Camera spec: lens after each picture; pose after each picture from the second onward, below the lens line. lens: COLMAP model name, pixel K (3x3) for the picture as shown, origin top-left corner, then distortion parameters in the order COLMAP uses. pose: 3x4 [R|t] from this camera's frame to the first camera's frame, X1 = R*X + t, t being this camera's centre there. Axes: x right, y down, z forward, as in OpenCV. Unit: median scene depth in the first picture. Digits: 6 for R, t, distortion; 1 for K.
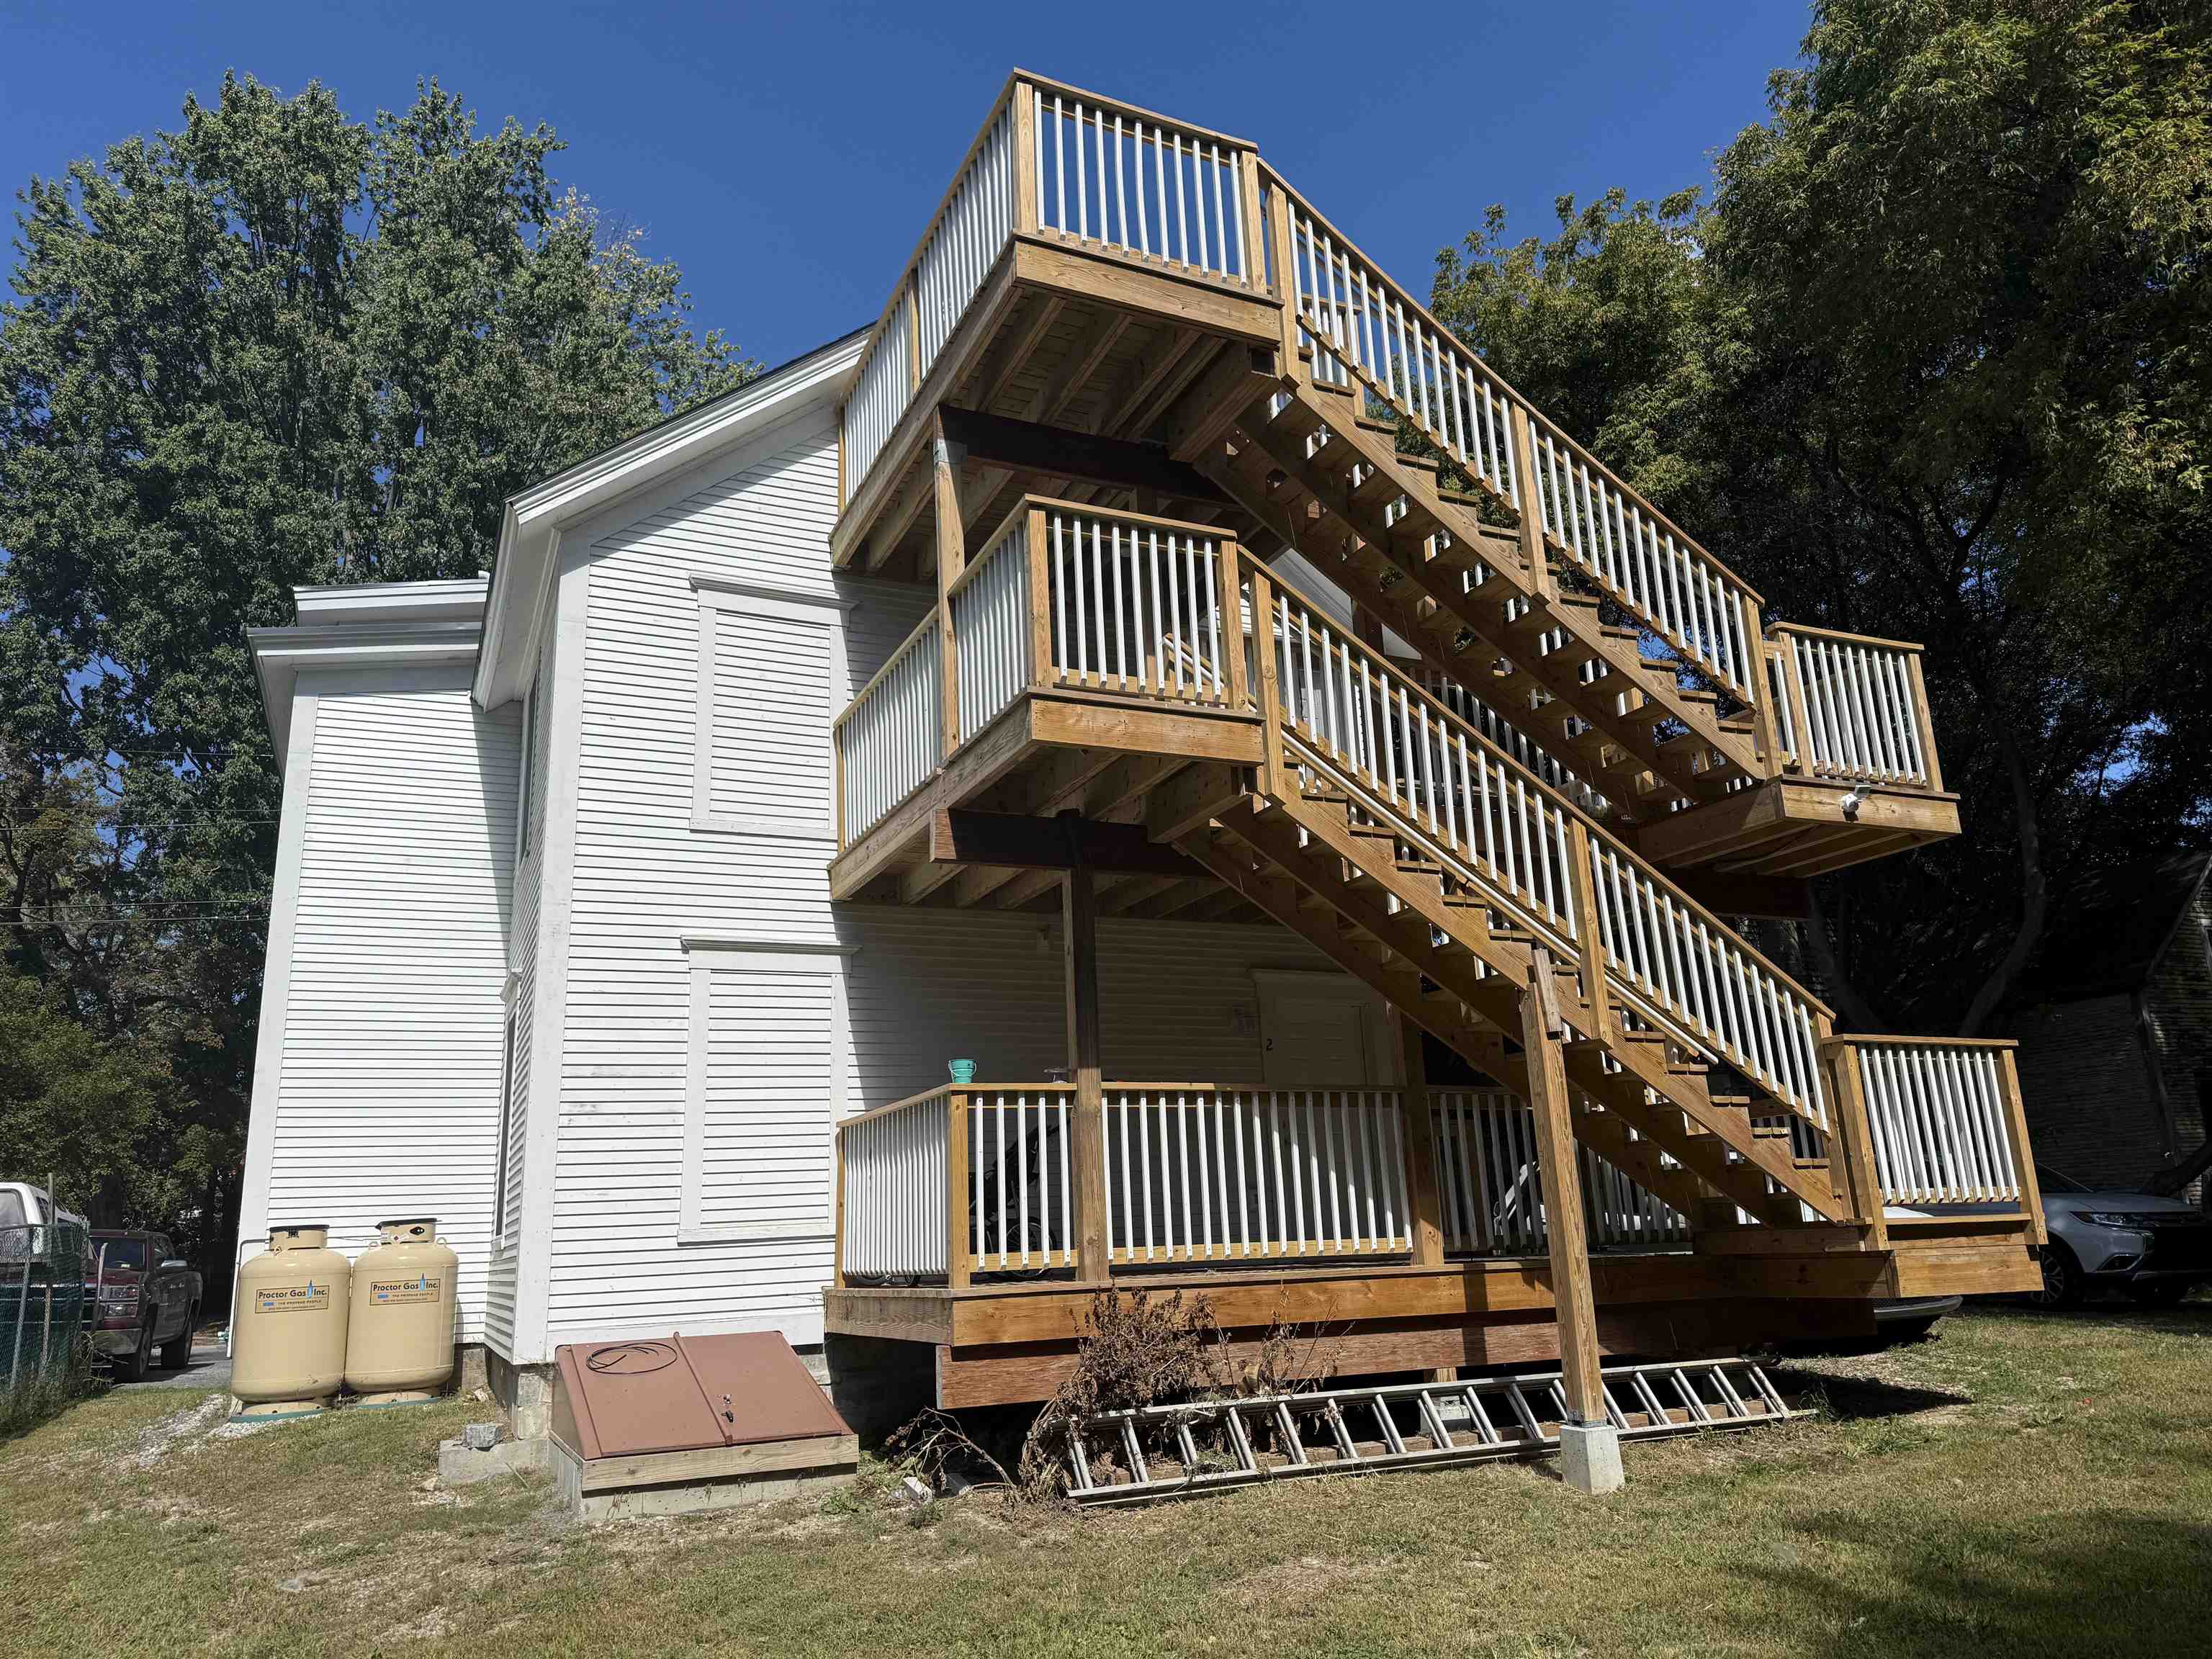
lens RADIAL K [[1535.7, 0, 1107.4], [0, 1535.7, 826.3], [0, 0, 1]] dist [0.045260, -0.054002]
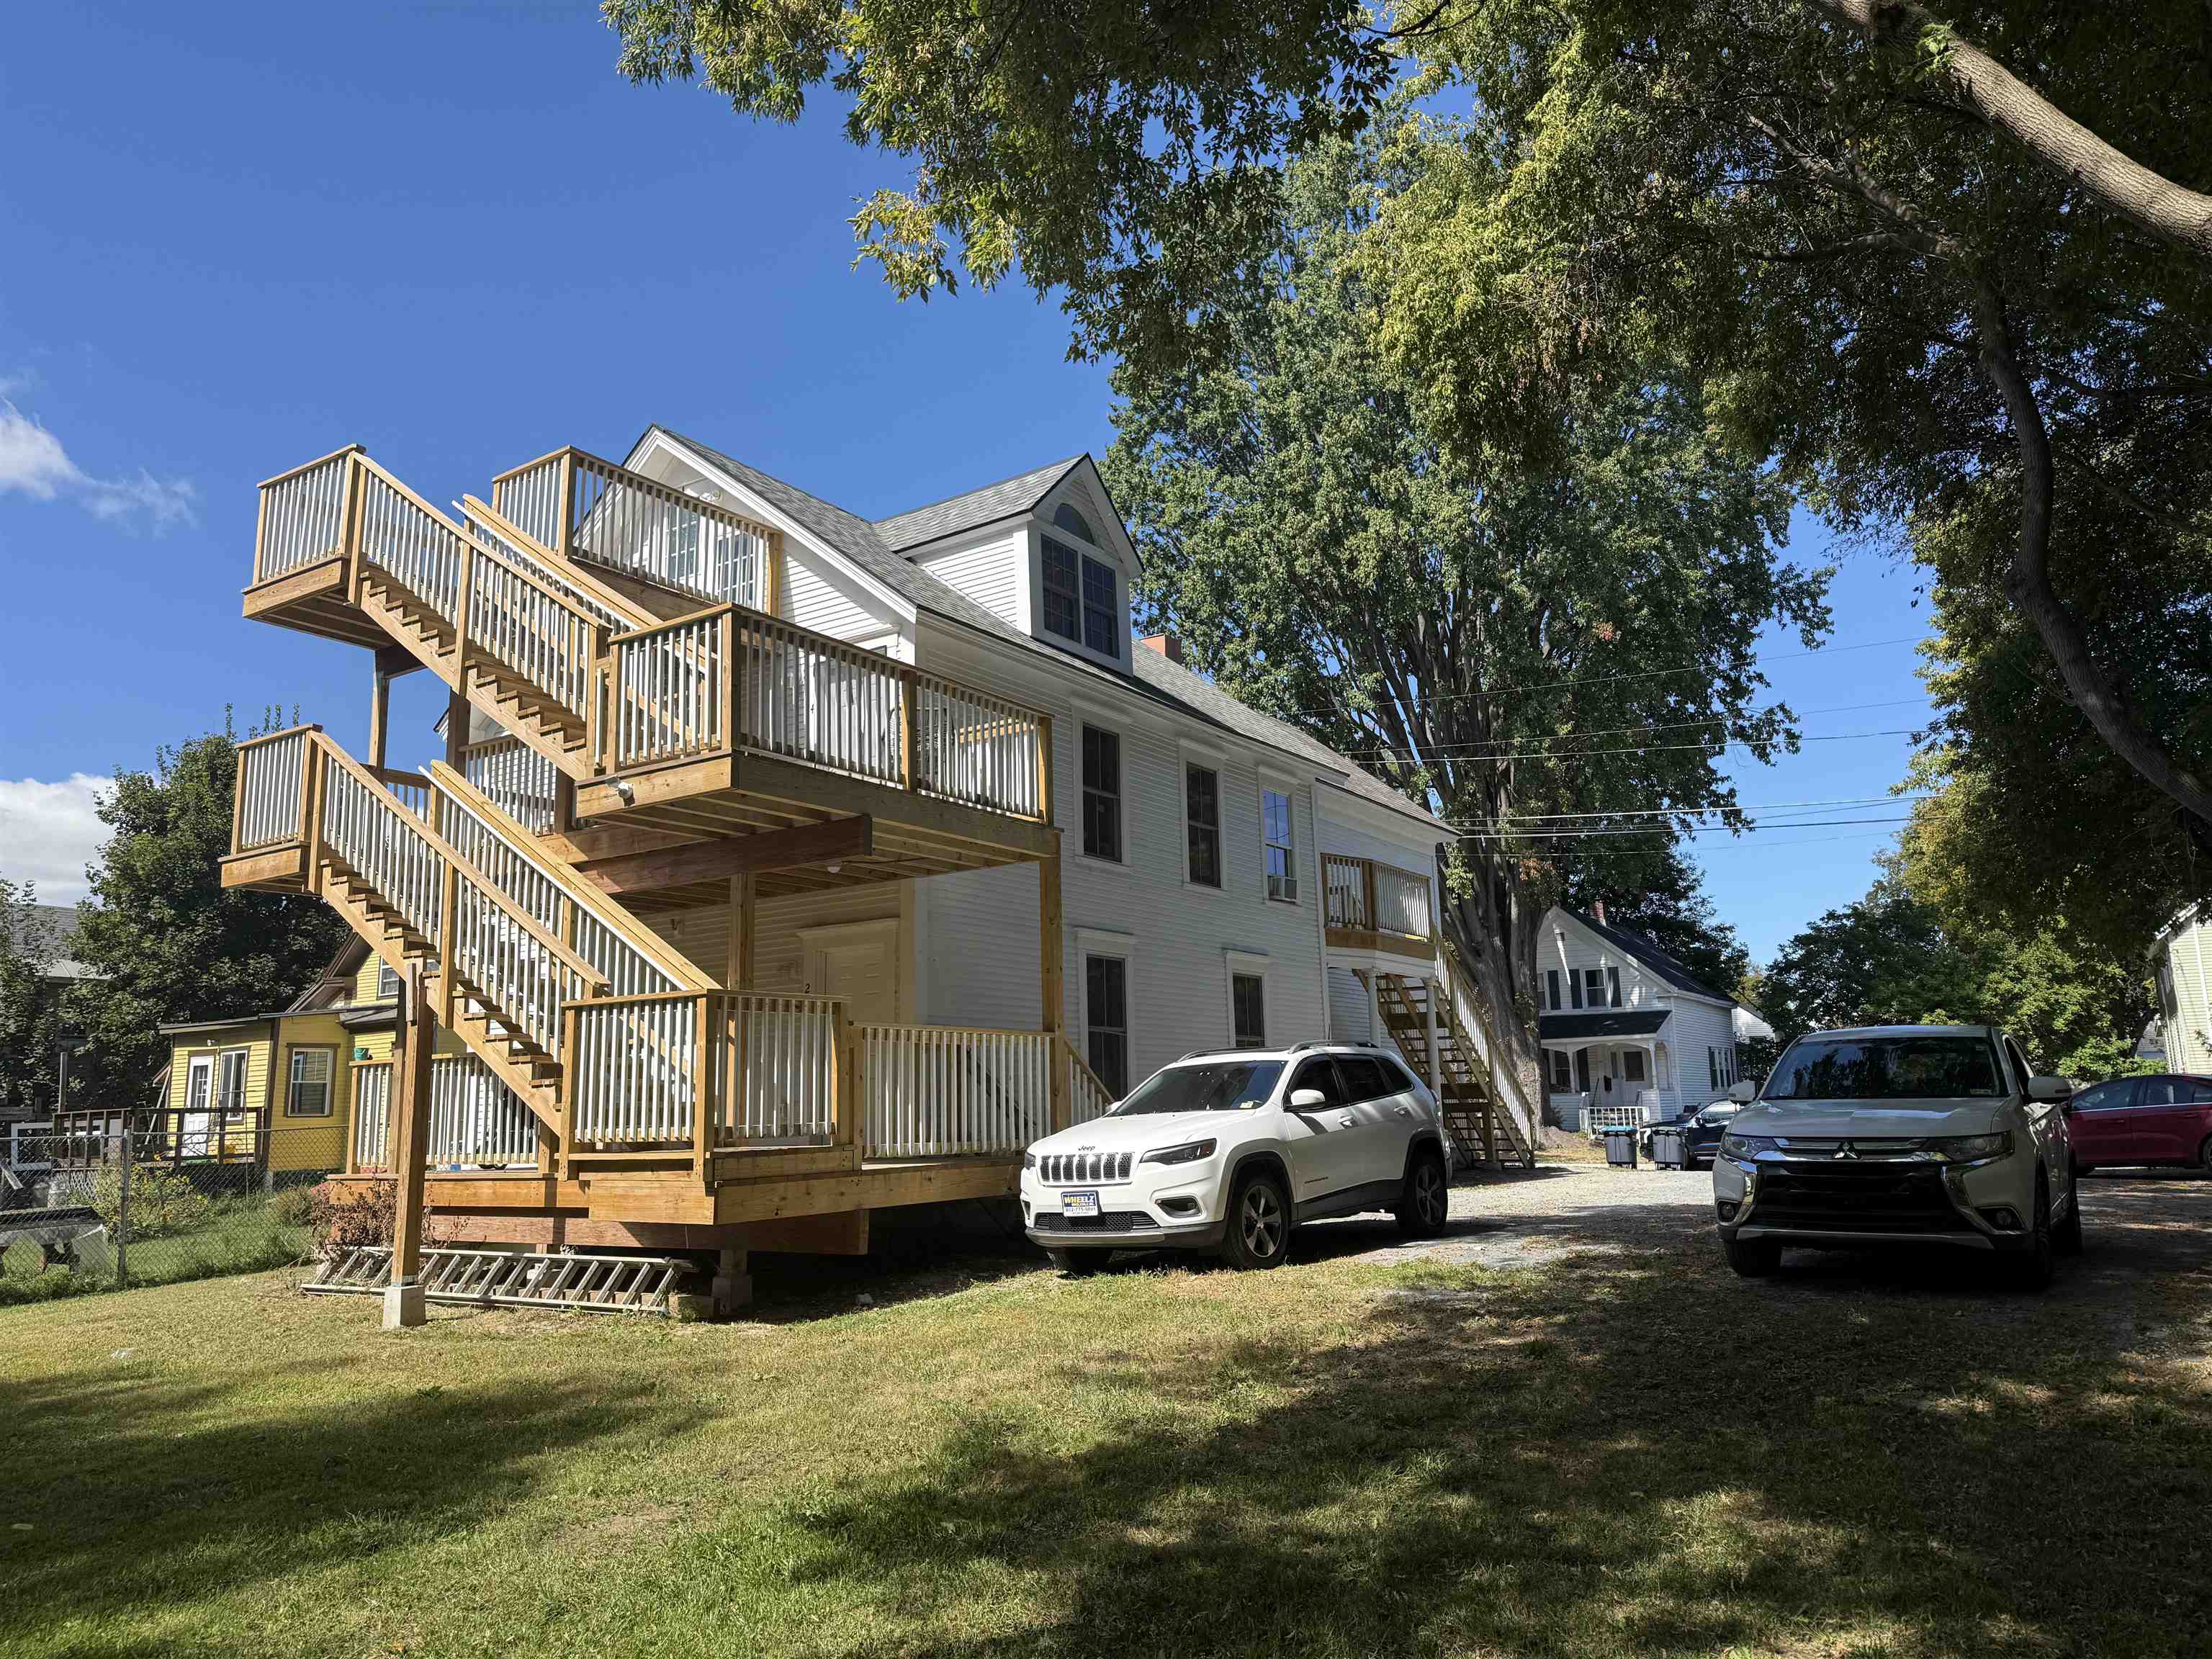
lens RADIAL K [[1535.7, 0, 1105.2], [0, 1535.7, 824.8], [0, 0, 1]] dist [0.045260, -0.054002]
pose [[0.536174, -0.131800, -0.833755, 1.681740], [0.216833, 0.976096, -0.014859, 0.107594], [0.815783, -0.172819, 0.551935, 0.691990]]
